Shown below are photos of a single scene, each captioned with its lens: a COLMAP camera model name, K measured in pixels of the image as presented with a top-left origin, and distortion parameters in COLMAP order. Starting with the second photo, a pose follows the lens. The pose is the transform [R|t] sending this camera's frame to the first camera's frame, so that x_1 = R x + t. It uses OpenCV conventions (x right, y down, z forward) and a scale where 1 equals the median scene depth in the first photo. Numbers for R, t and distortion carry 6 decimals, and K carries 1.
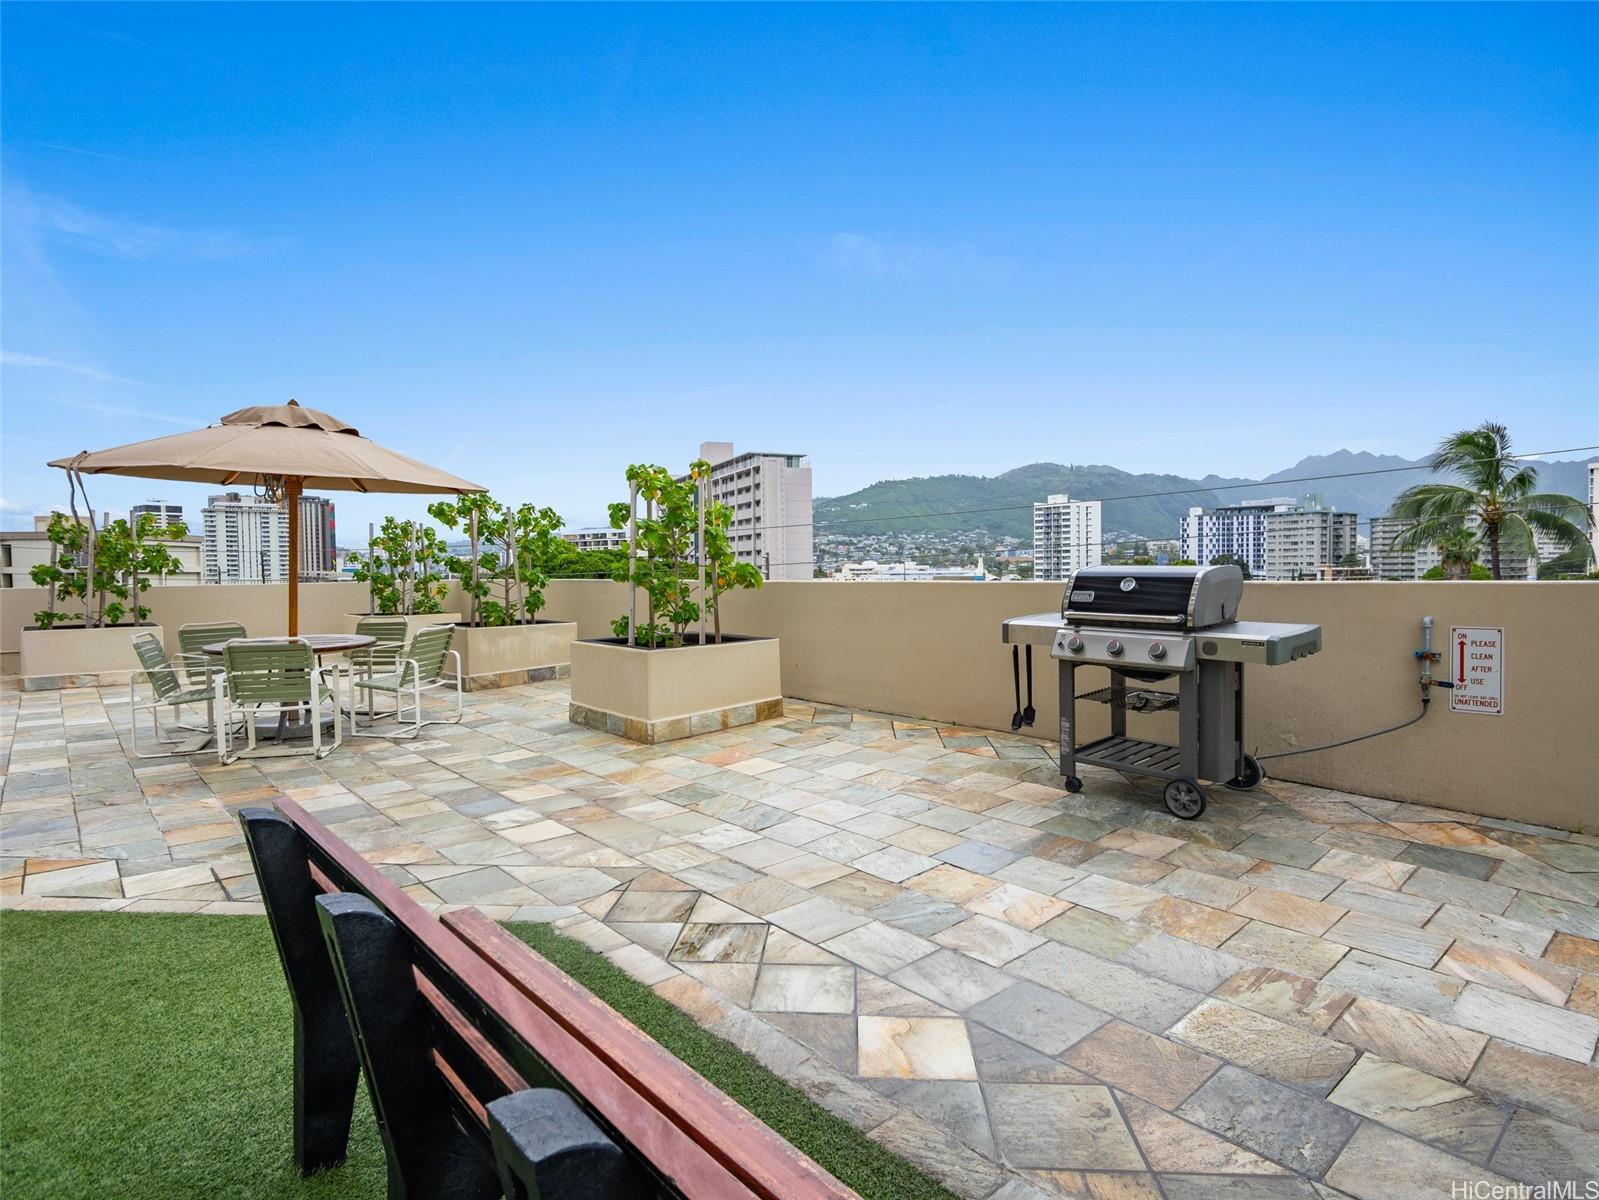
lens RADIAL K [[858.2, 0, 802.3], [0, 858.2, 595.2], [0, 0, 1]] dist [-0.000212, -0.000010]
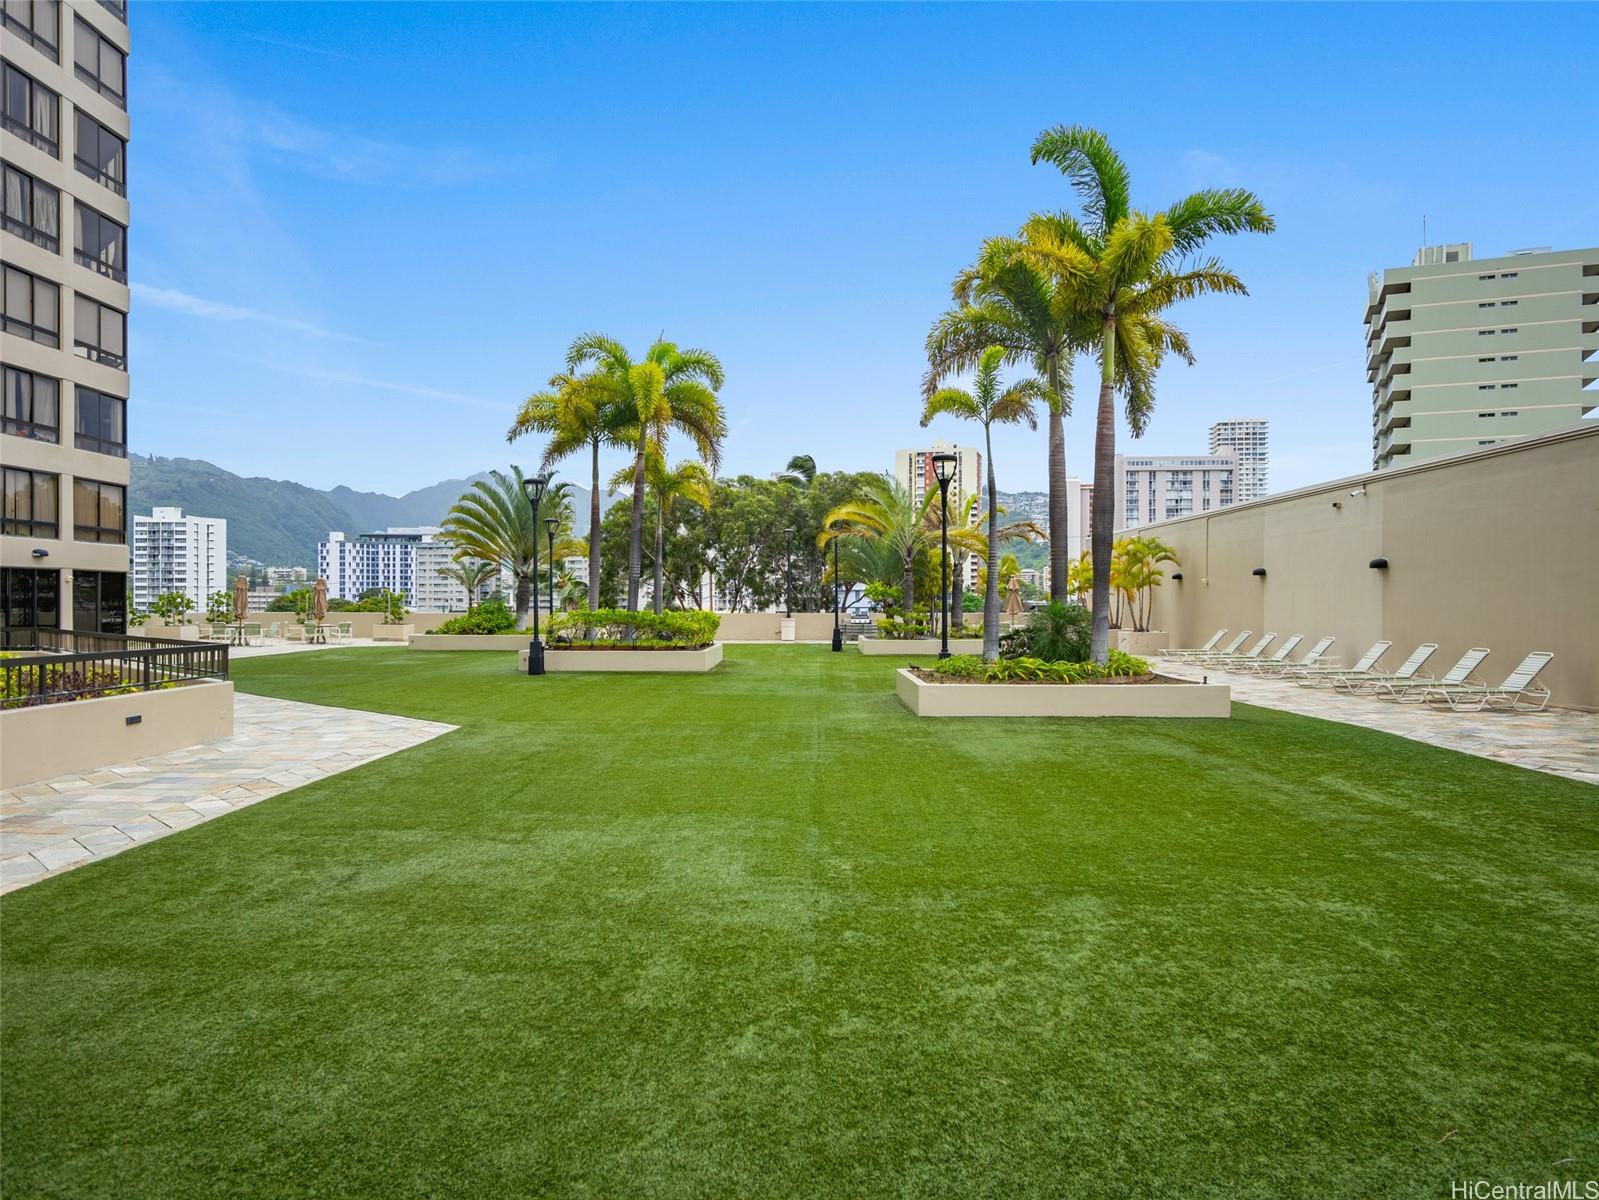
lens RADIAL K [[1106.9, 0, 801.6], [0, 1106.9, 600.1], [0, 0, 1]] dist [0.000184, 0.000779]
pose [[0.668139, 0.011920, 0.743941, -0.052859], [0.012781, 0.999540, -0.027494, 0.001929], [-0.743927, 0.027878, 0.667679, -0.080467]]
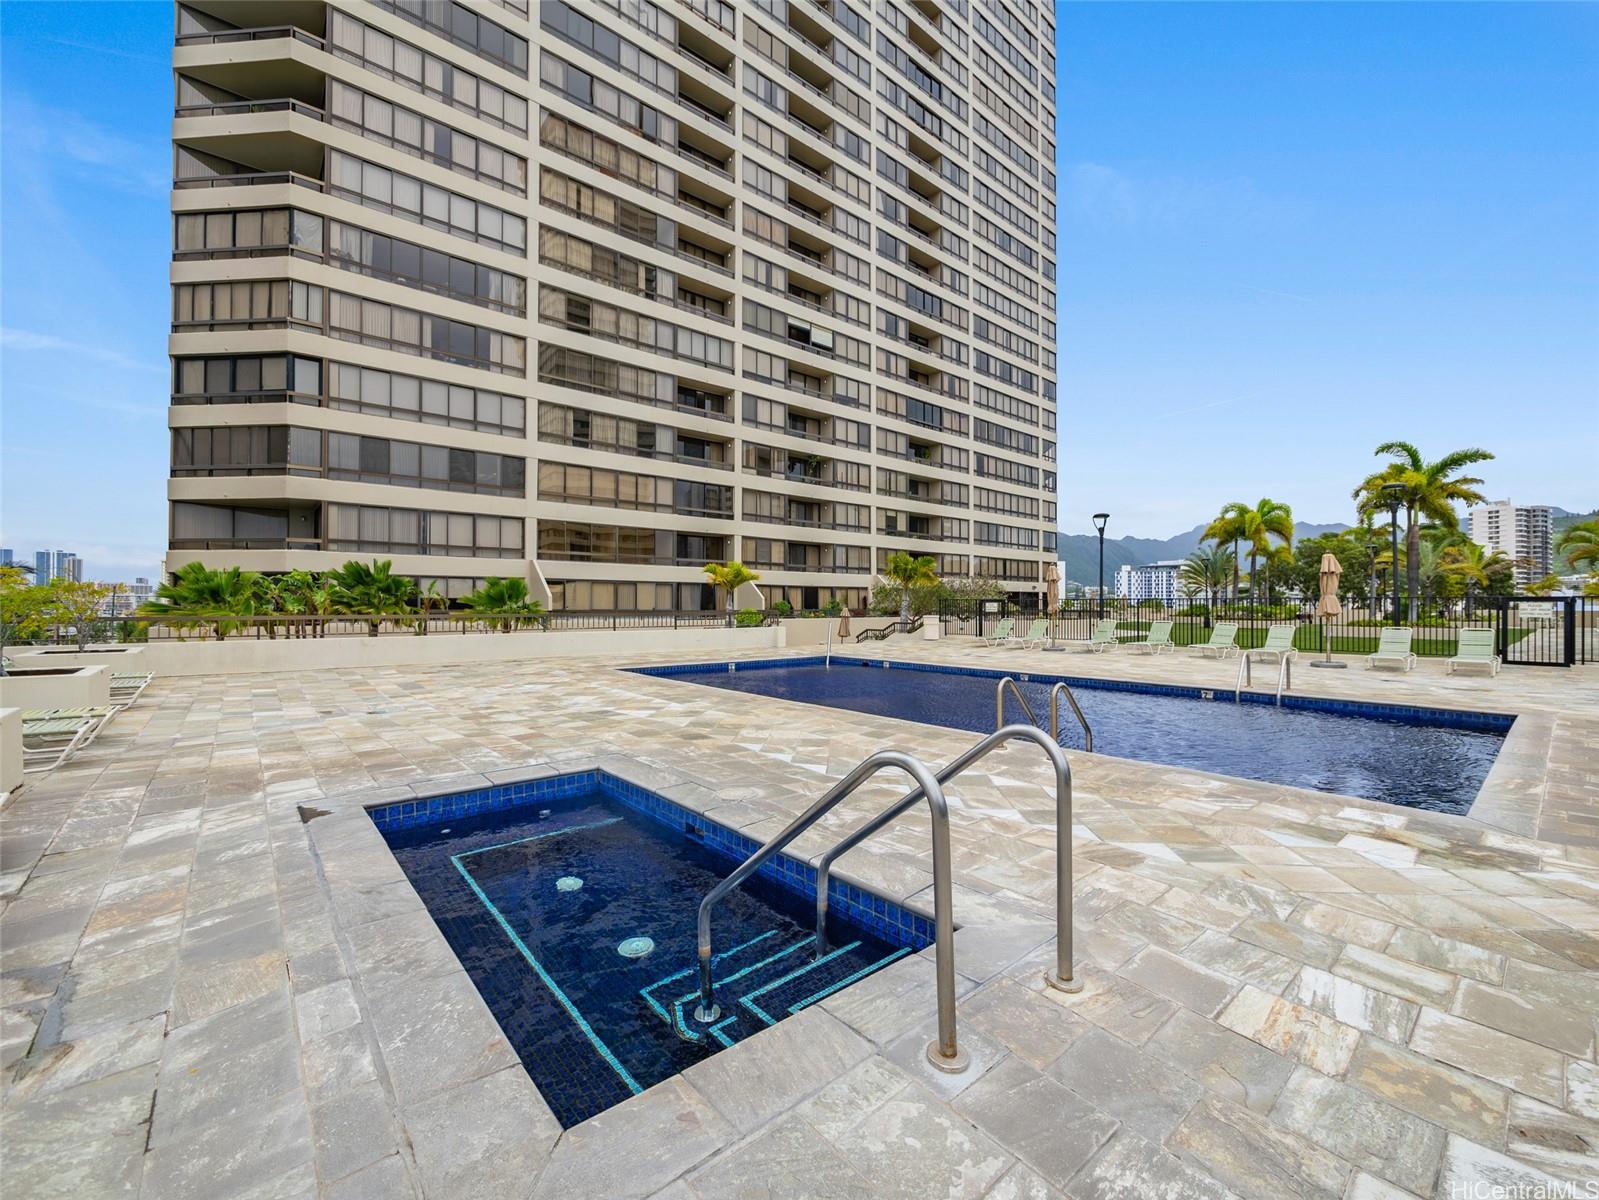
lens RADIAL K [[648.7, 0, 800.3], [0, 648.7, 599.4], [0, 0, 1]] dist [-0.001394, -0.000100]
pose [[0.999688, 0.006086, -0.024245, -0.294652], [-0.007032, 0.999209, -0.039135, 0.023964], [0.023988, 0.039293, 0.998940, -0.561376]]
